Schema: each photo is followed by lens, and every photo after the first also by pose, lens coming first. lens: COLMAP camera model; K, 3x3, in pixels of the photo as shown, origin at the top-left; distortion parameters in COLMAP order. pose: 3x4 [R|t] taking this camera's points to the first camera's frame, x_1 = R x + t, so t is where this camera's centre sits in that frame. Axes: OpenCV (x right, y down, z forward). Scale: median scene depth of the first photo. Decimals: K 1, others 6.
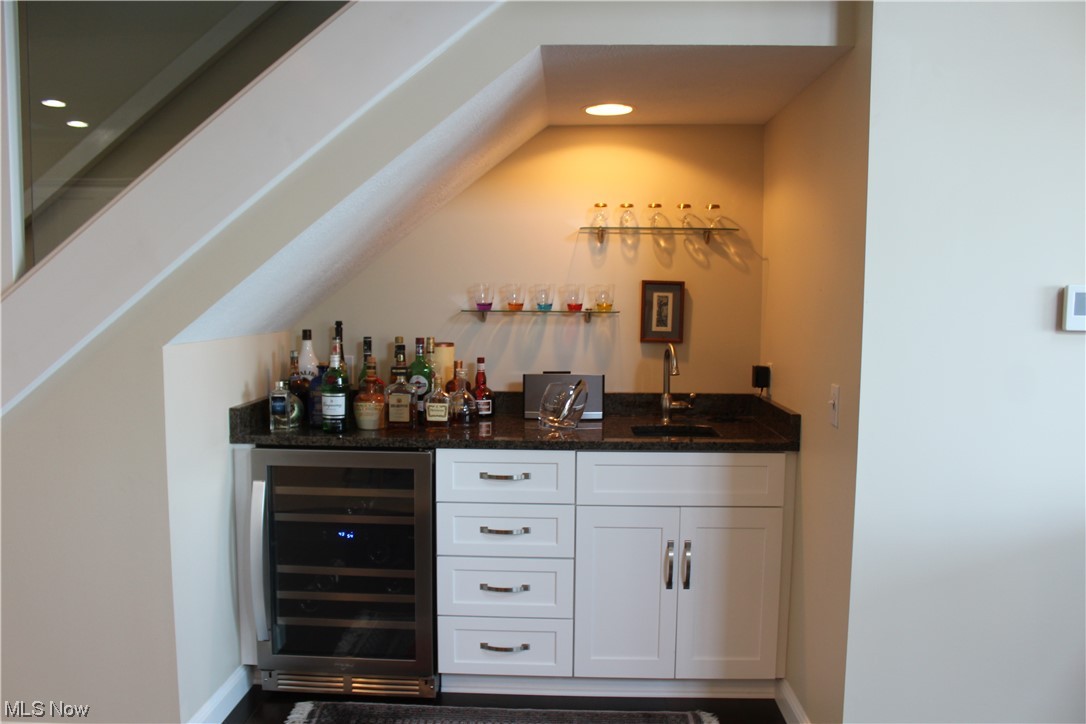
lens RADIAL K [[906.8, 0, 544.2], [0, 906.8, 361.6], [0, 0, 1]] dist [-0.157251, 0.120018]
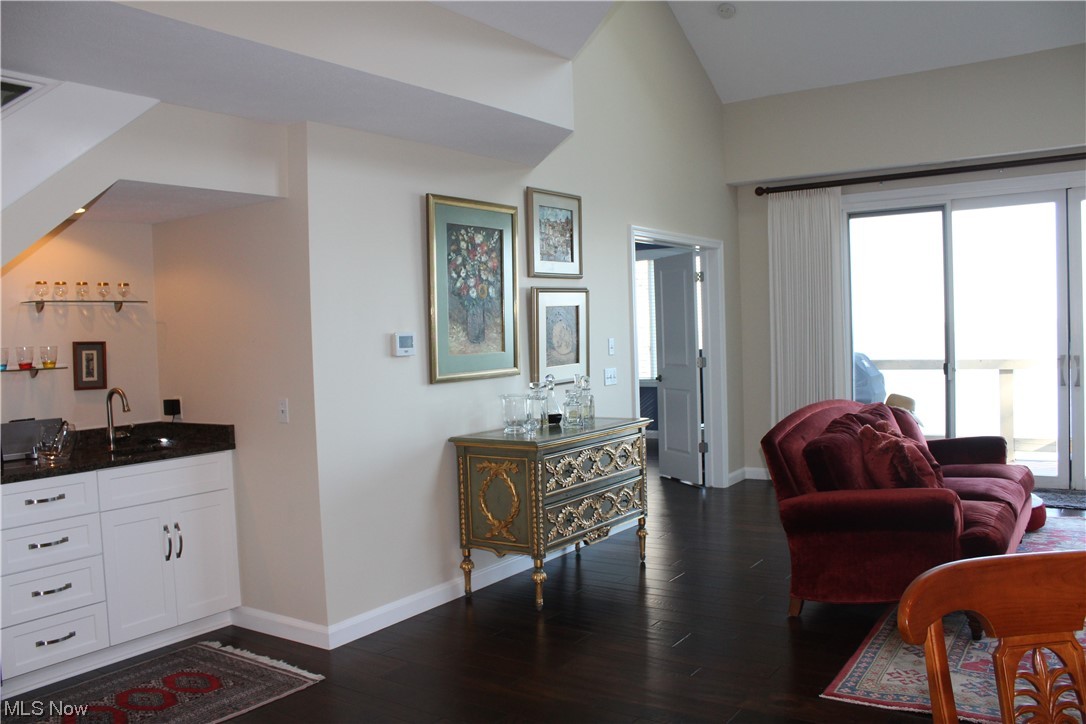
lens RADIAL K [[906.8, 0, 540.9], [0, 906.8, 363.2], [0, 0, 1]] dist [-0.157251, 0.120018]
pose [[0.516173, -0.050726, 0.854981, -0.604012], [0.105090, 0.994453, -0.004445, 0.014165], [-0.850012, 0.092145, 0.518641, -0.190239]]
